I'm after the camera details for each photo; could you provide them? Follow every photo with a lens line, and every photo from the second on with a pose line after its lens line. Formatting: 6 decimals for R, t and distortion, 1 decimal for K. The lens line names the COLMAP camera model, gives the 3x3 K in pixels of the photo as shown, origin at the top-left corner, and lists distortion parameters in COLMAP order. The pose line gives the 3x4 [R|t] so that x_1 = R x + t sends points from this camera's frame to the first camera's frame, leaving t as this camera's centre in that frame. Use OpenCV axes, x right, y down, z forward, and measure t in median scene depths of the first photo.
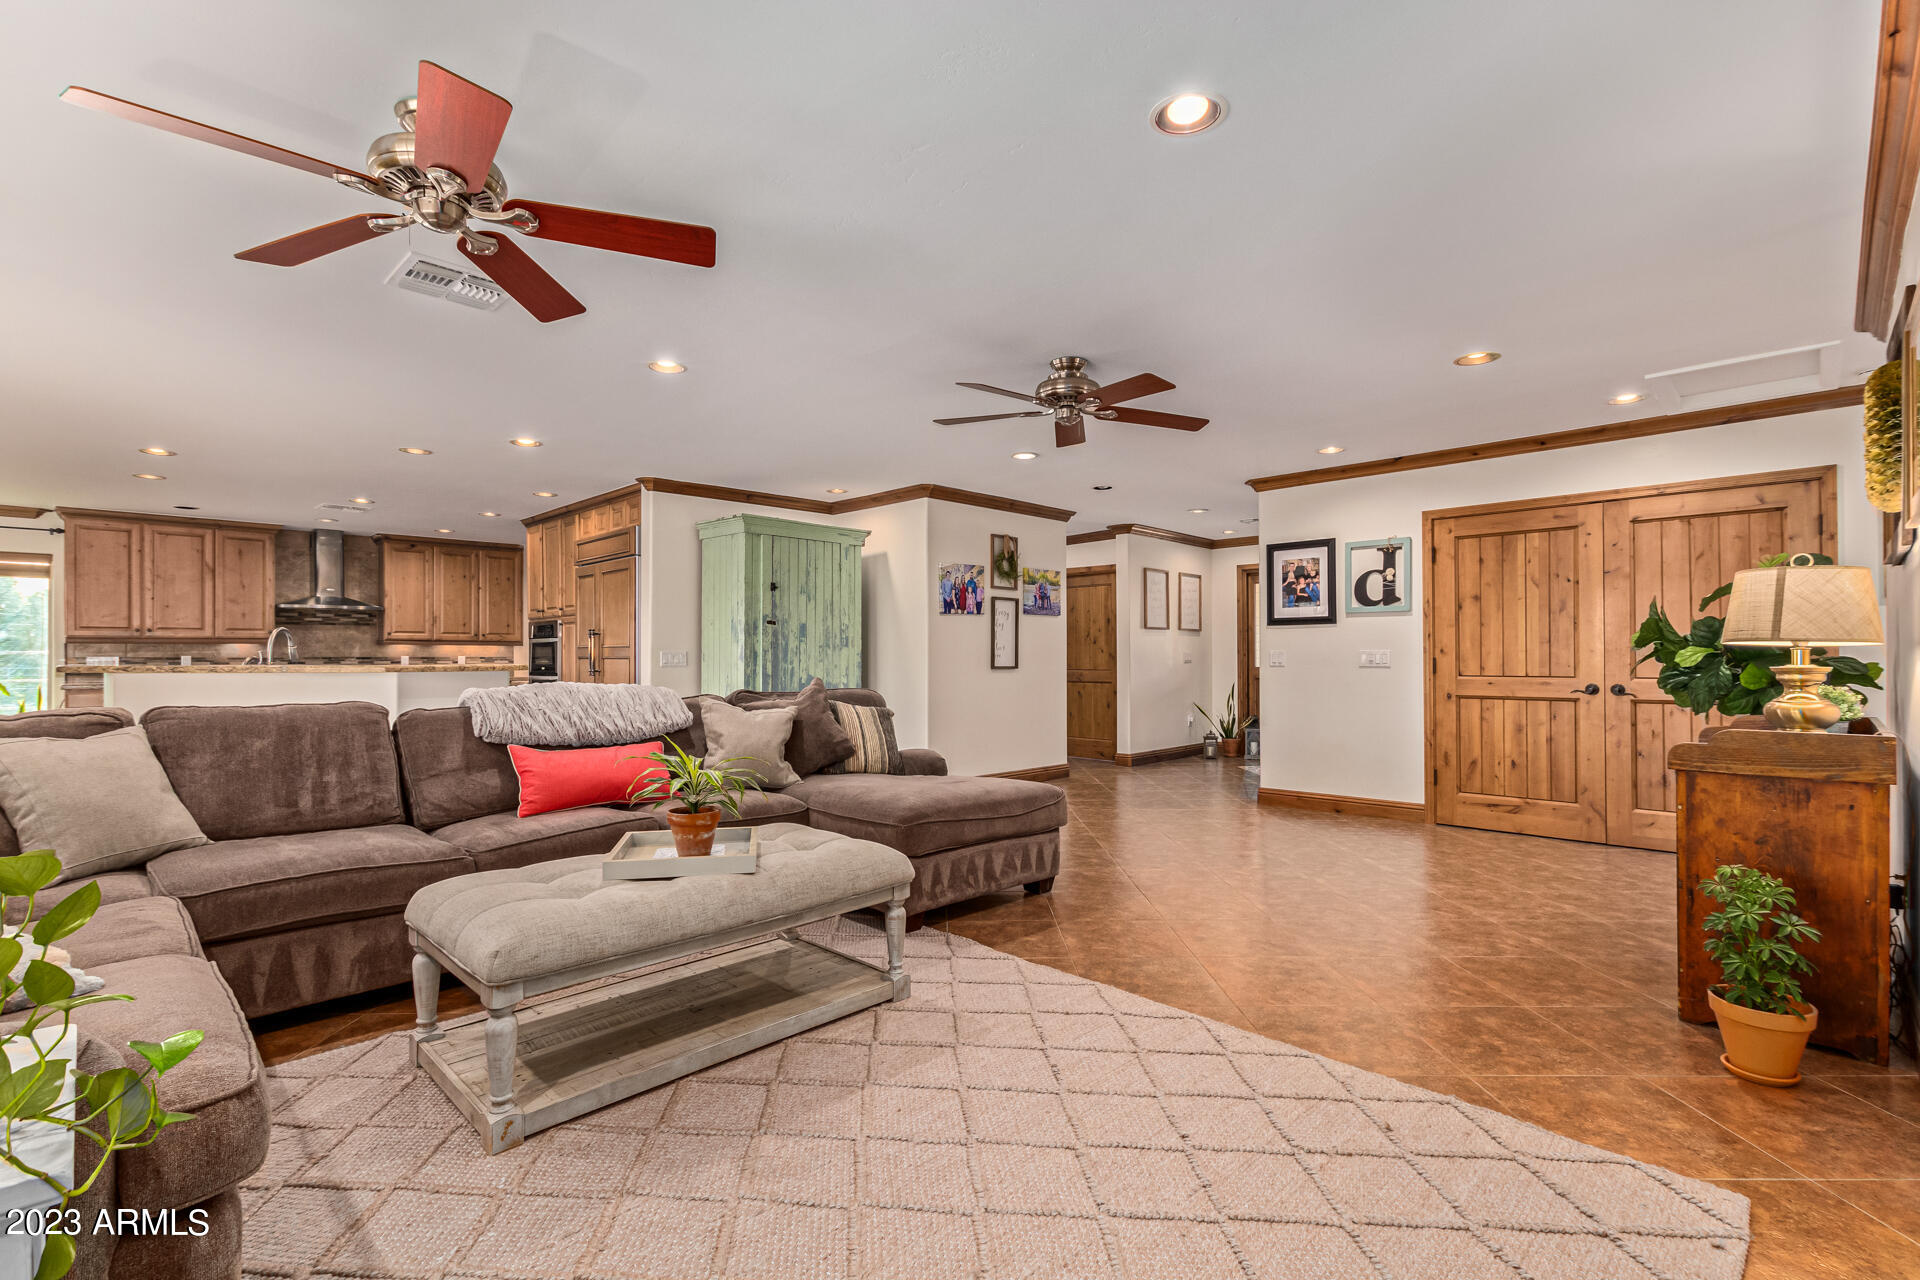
lens RADIAL K [[878.4, 0, 944.8], [0, 878.4, 653.8], [0, 0, 1]] dist [0.008074, -0.003349]
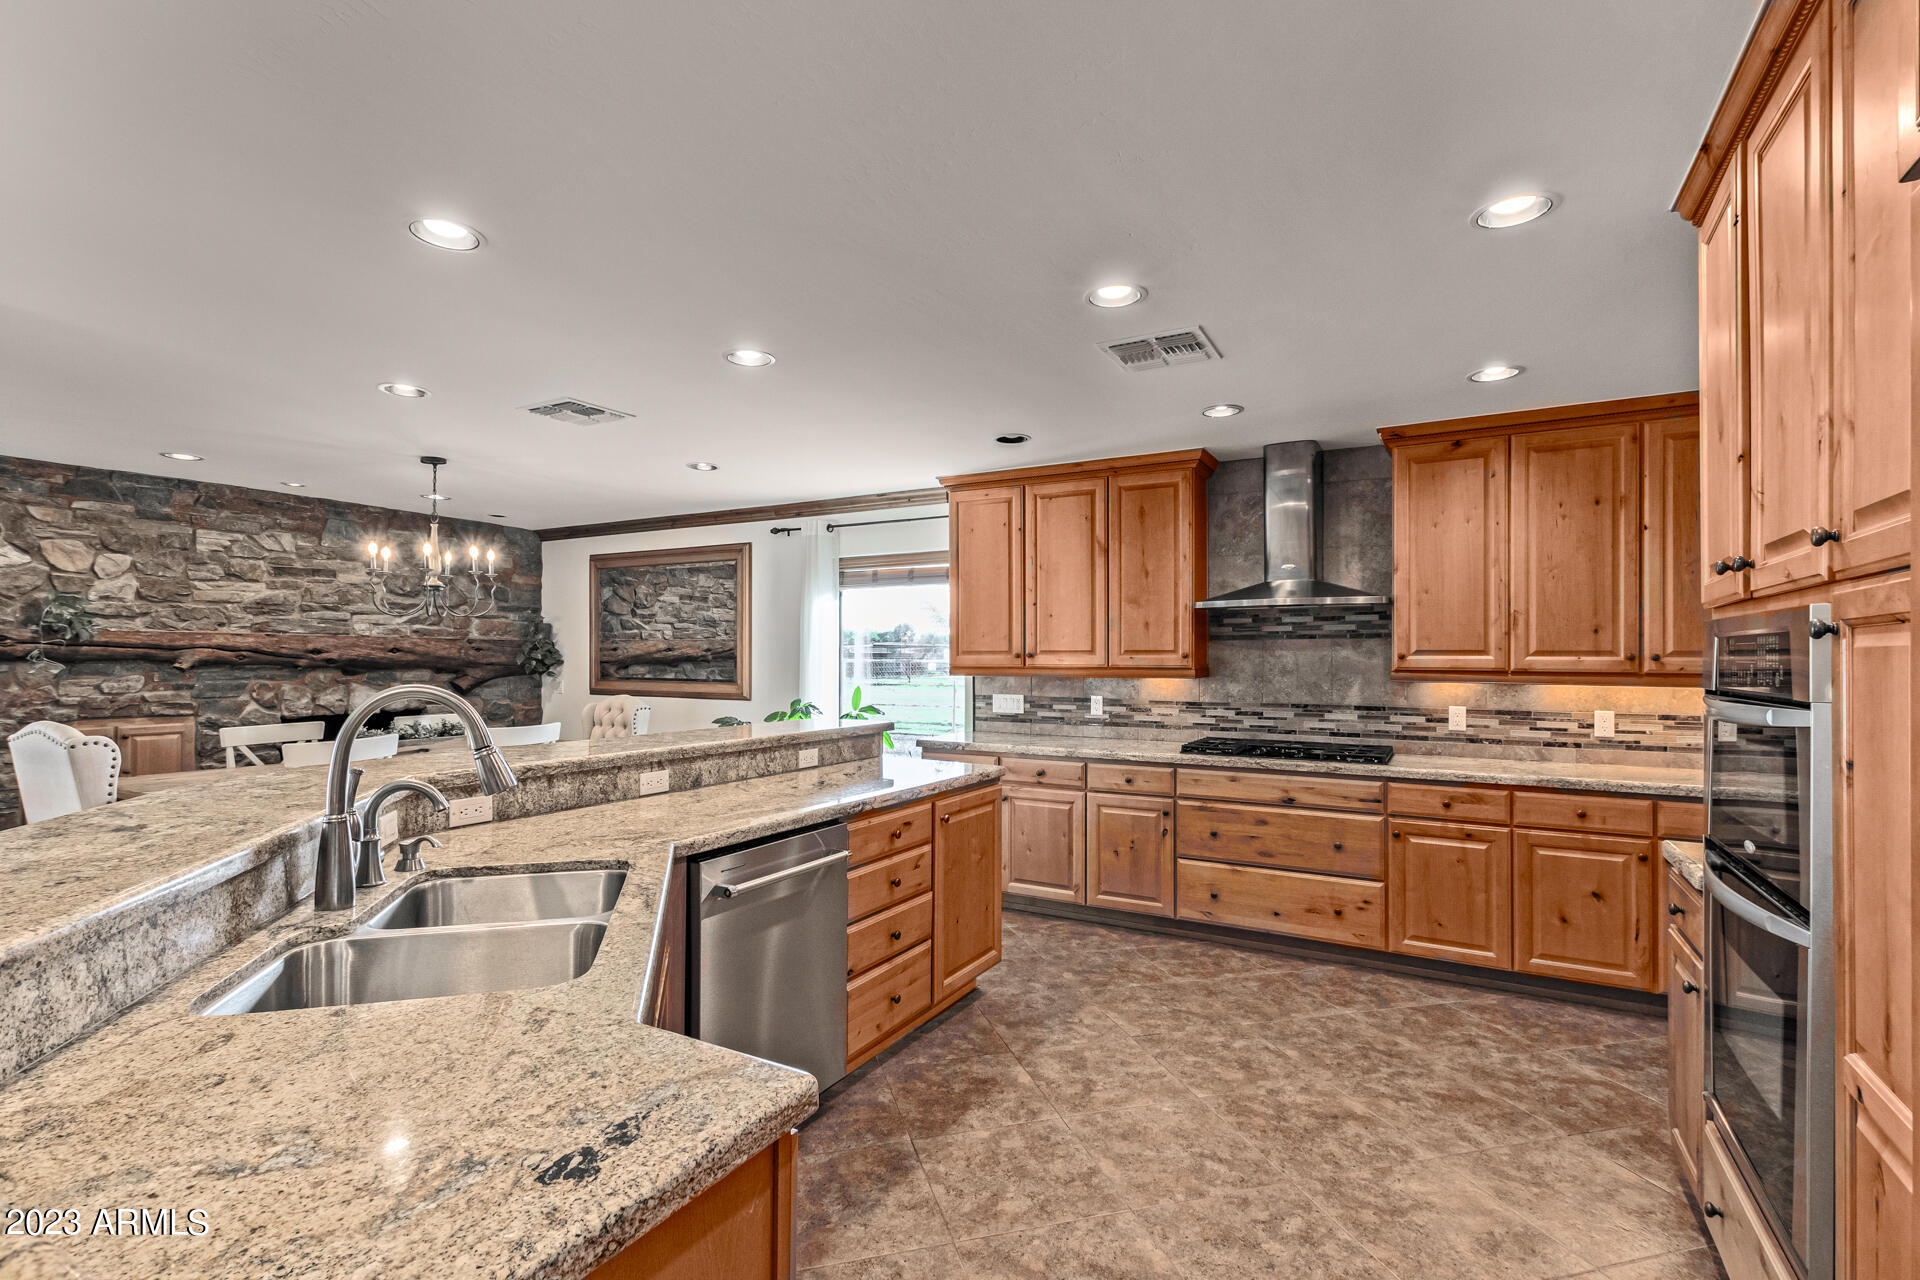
lens RADIAL K [[878.4, 0, 964.1], [0, 878.4, 653.2], [0, 0, 1]] dist [0.008074, -0.003349]
pose [[0.268953, 0.001902, -0.963151, -0.318186], [-0.001698, 0.999997, 0.001501, -0.029262], [0.963152, 0.001232, 0.268956, 0.791212]]
